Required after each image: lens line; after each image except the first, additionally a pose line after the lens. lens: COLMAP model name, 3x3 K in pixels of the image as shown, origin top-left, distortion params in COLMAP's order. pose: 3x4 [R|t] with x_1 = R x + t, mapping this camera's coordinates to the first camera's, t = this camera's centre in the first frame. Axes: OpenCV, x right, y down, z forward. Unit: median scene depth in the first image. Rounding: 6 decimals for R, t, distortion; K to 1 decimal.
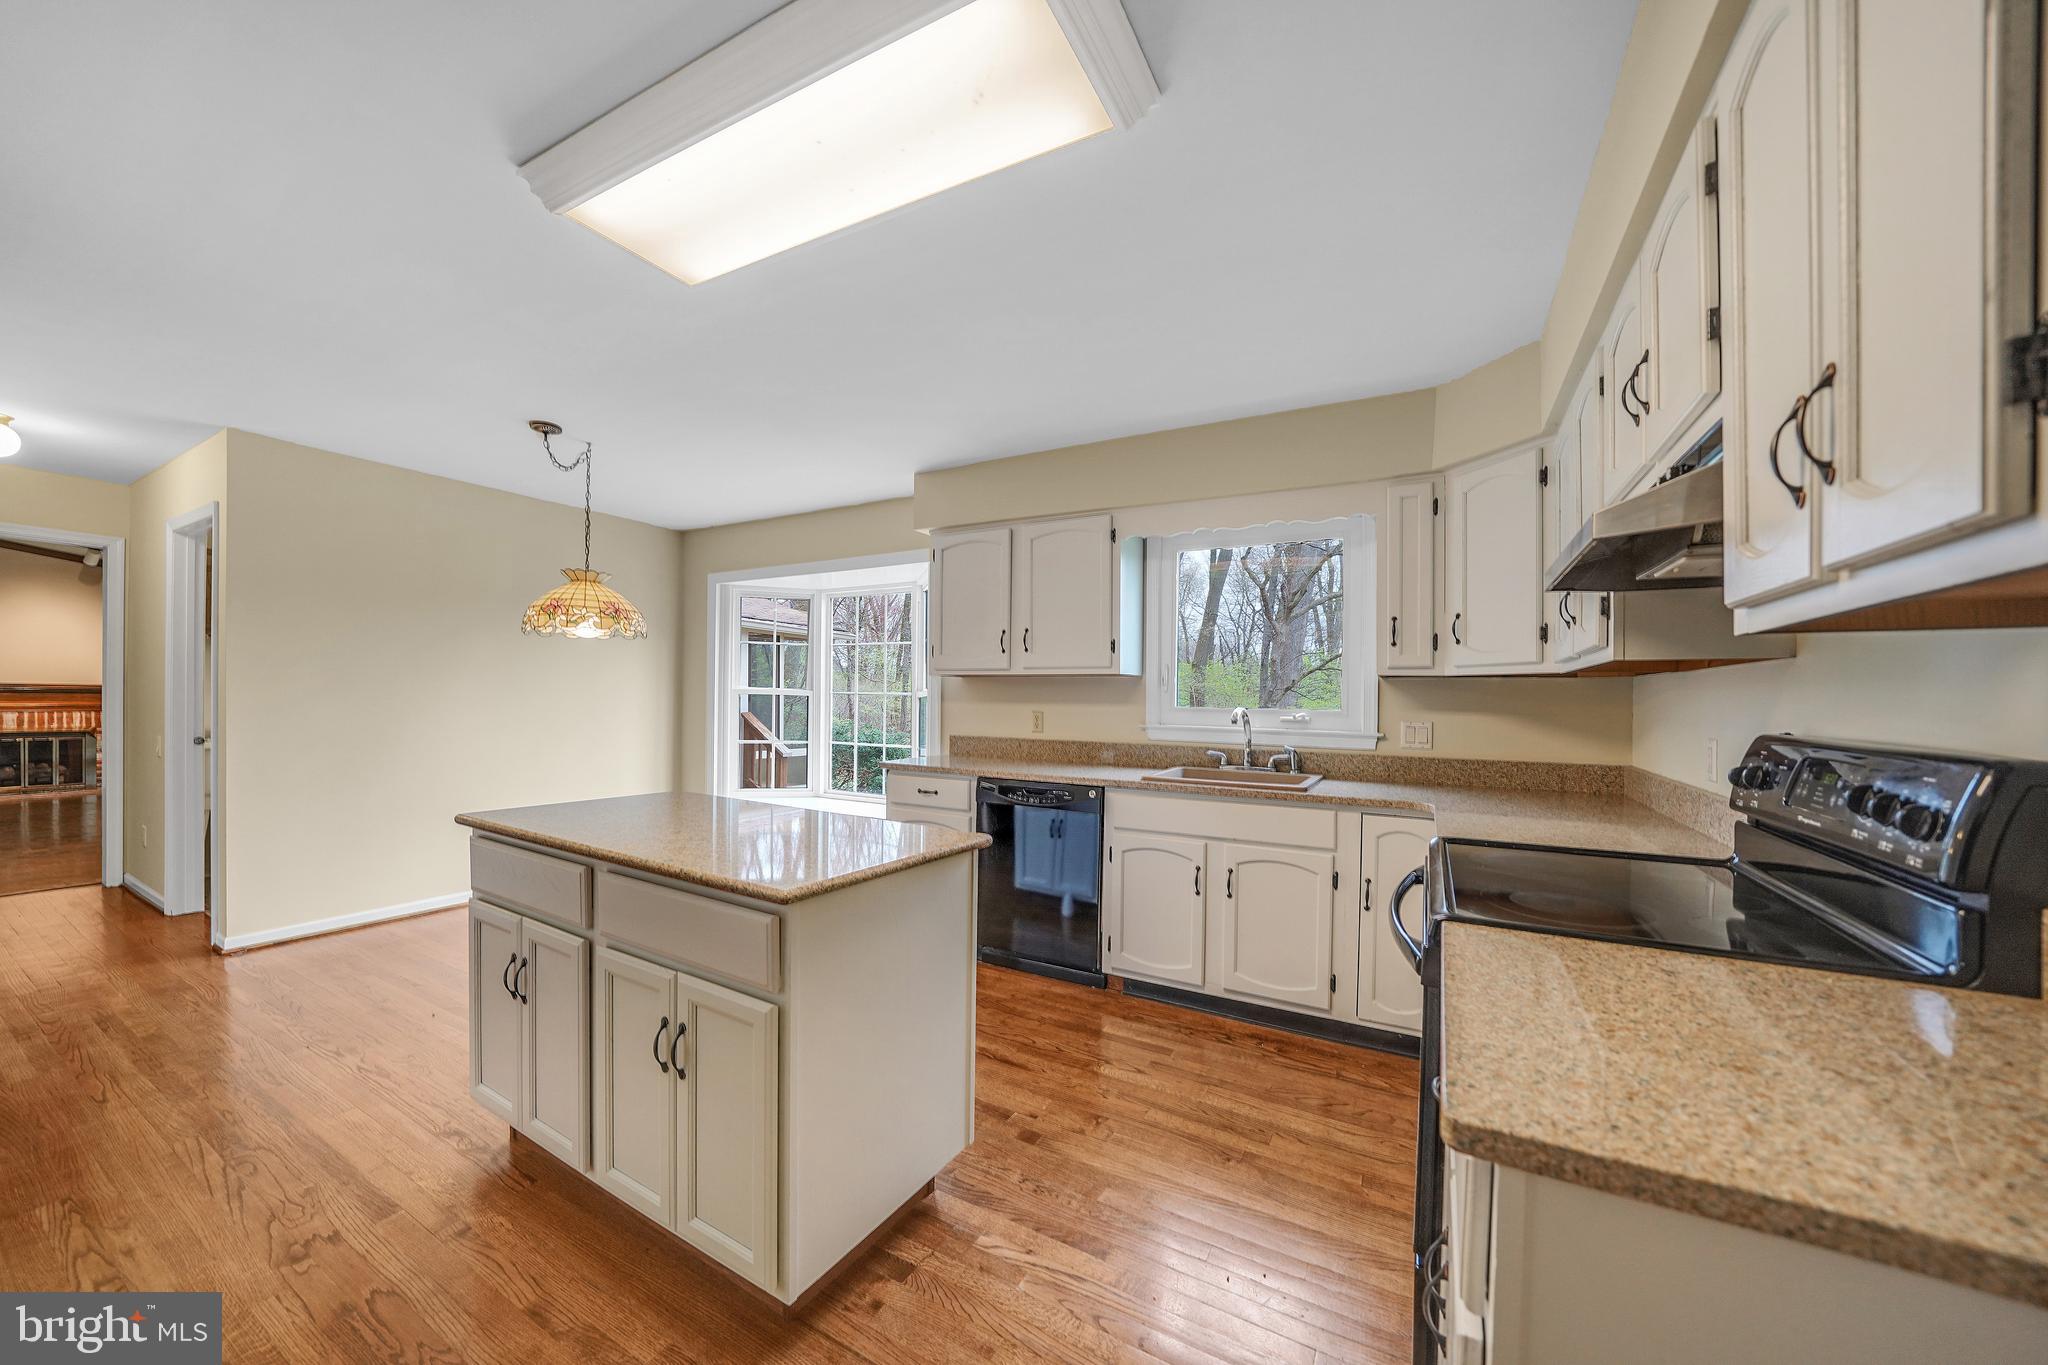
lens RADIAL K [[728.6, 0, 1021.3], [0, 728.6, 706.9], [0, 0, 1]] dist [-0.011723, 0.000130]
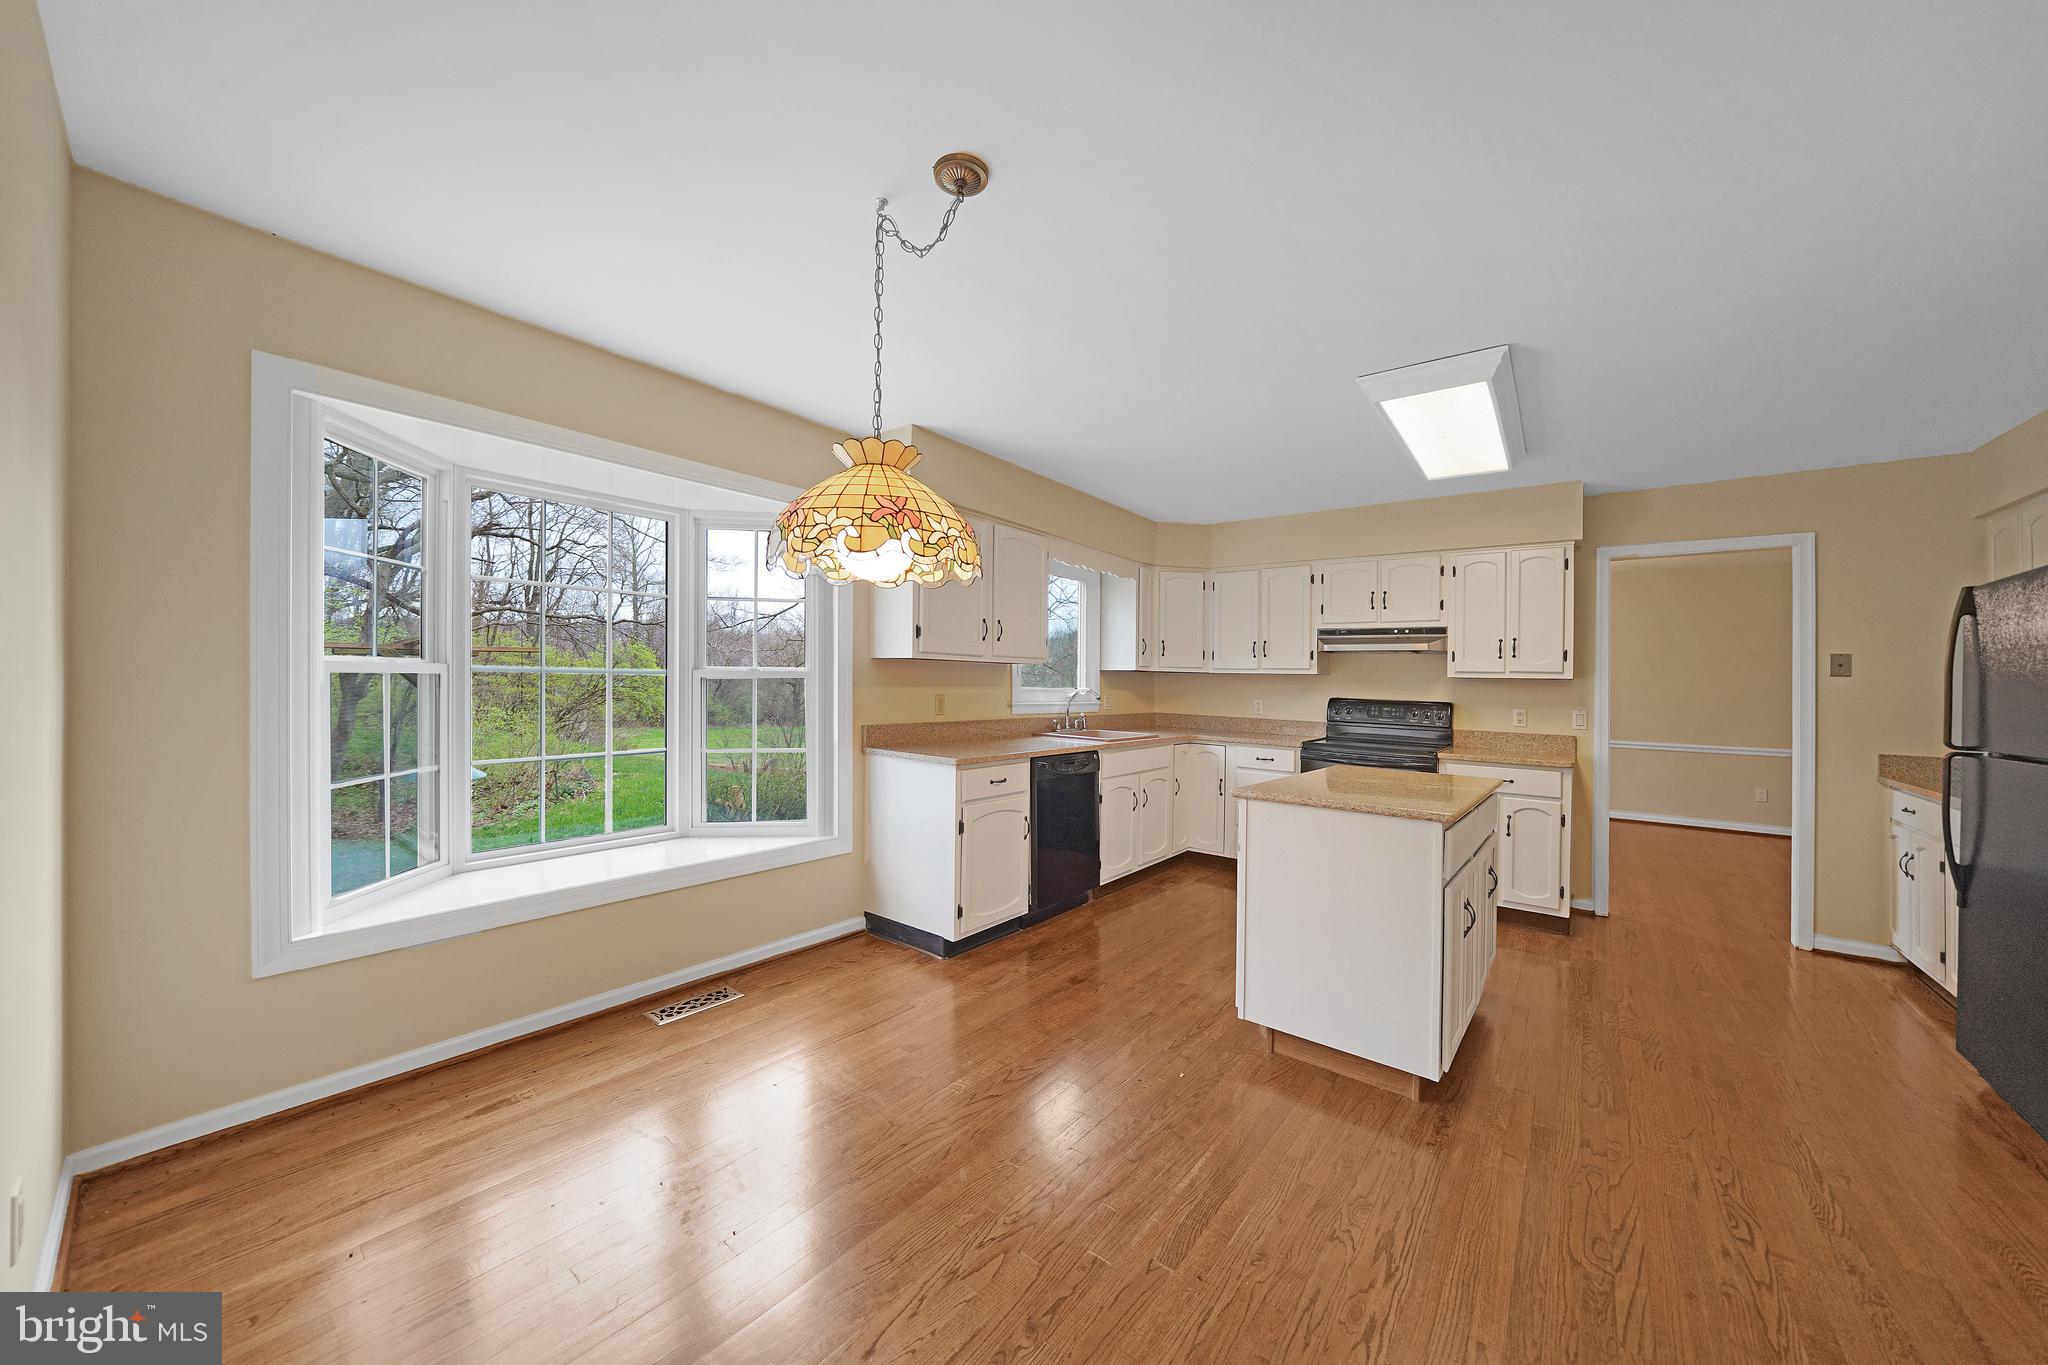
lens RADIAL K [[708.6, 0, 1006.4], [0, 708.6, 671.4], [0, 0, 1]] dist [-0.017270, 0.000338]
pose [[0.177086, 0.000249, 0.984195, -1.149848], [-0.009421, 0.999955, 0.001442, -0.035369], [-0.984150, -0.009528, 0.177080, 0.883505]]
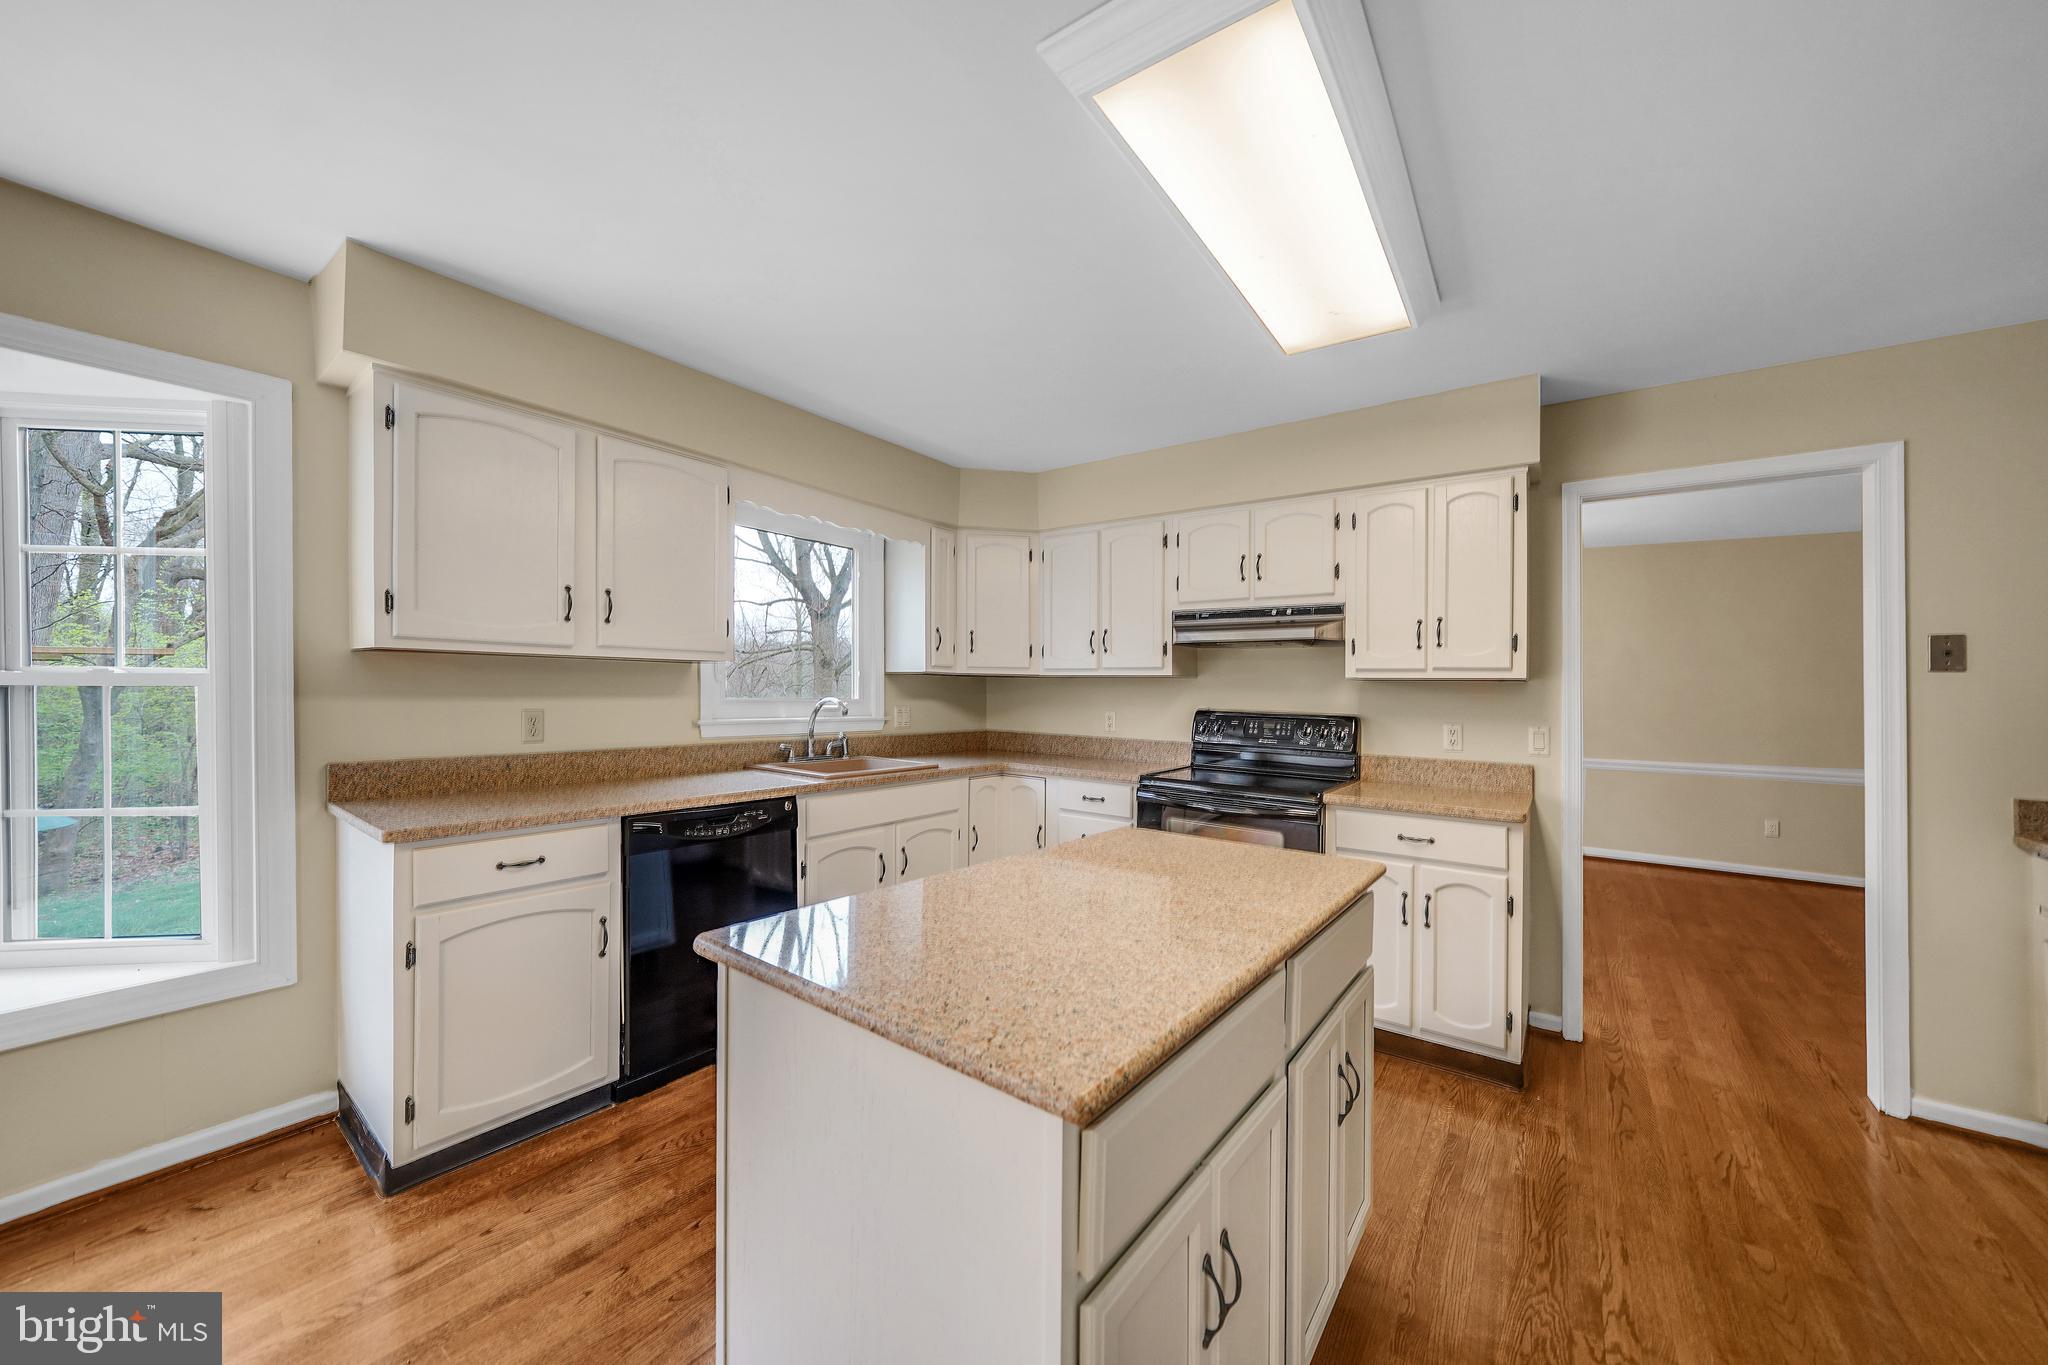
lens RADIAL K [[728.4, 0, 1001.4], [0, 728.4, 679.2], [0, 0, 1]] dist [-0.011169, 0.000023]
pose [[0.144654, 0.001119, 0.989482, -0.672641], [-0.003016, 0.999995, -0.000690, -0.027293], [-0.989478, -0.002884, 0.144656, 0.598954]]
